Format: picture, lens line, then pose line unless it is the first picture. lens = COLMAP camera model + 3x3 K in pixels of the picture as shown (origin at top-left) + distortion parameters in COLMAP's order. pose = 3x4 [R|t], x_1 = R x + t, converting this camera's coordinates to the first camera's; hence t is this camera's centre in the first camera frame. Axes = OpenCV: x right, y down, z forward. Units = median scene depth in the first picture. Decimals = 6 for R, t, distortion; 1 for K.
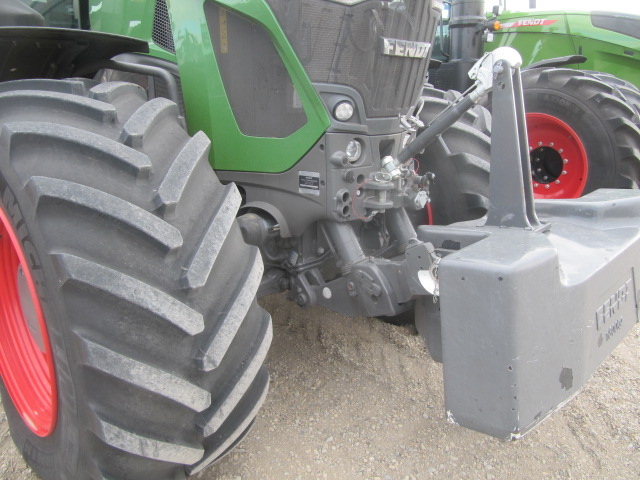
lens RADIAL K [[531.7, 0, 319.3], [0, 531.7, 239.1], [0, 0, 1]] dist [-0.066261, 0.054629]
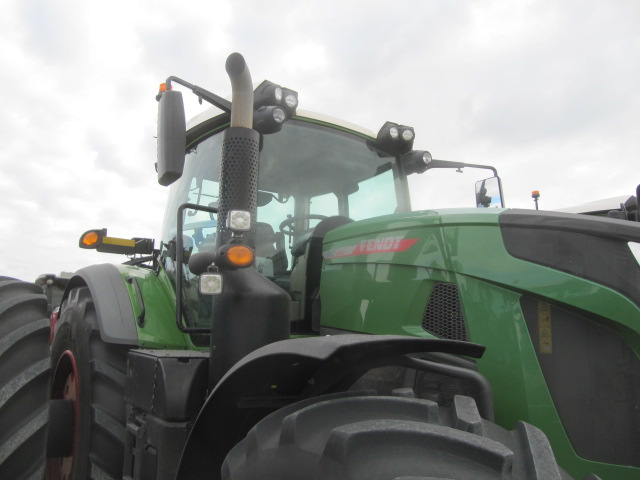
lens RADIAL K [[531.7, 0, 319.3], [0, 531.7, 239.1], [0, 0, 1]] dist [-0.066261, 0.054629]
pose [[0.984073, -0.010364, -0.177463, -0.394482], [-0.067676, 0.901283, -0.427912, -0.137670], [0.164380, 0.433107, 0.886227, 0.121550]]
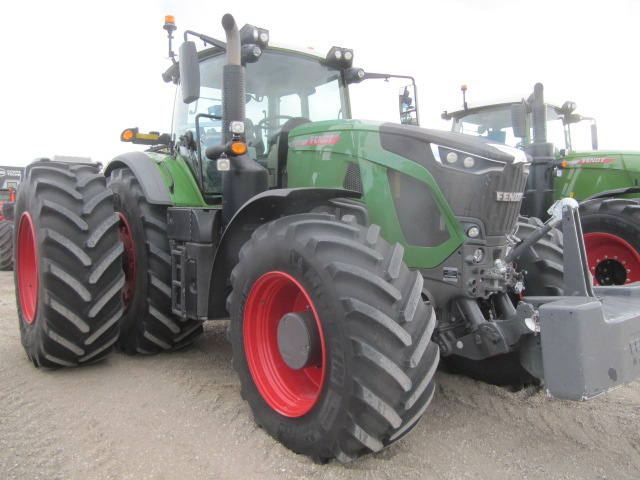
lens RADIAL K [[531.7, 0, 319.3], [0, 531.7, 239.1], [0, 0, 1]] dist [-0.066261, 0.054629]
pose [[0.991676, 0.010295, -0.128346, -0.213955], [-0.037730, 0.976277, -0.213215, 0.154453], [0.123106, 0.216282, 0.968539, -0.673255]]
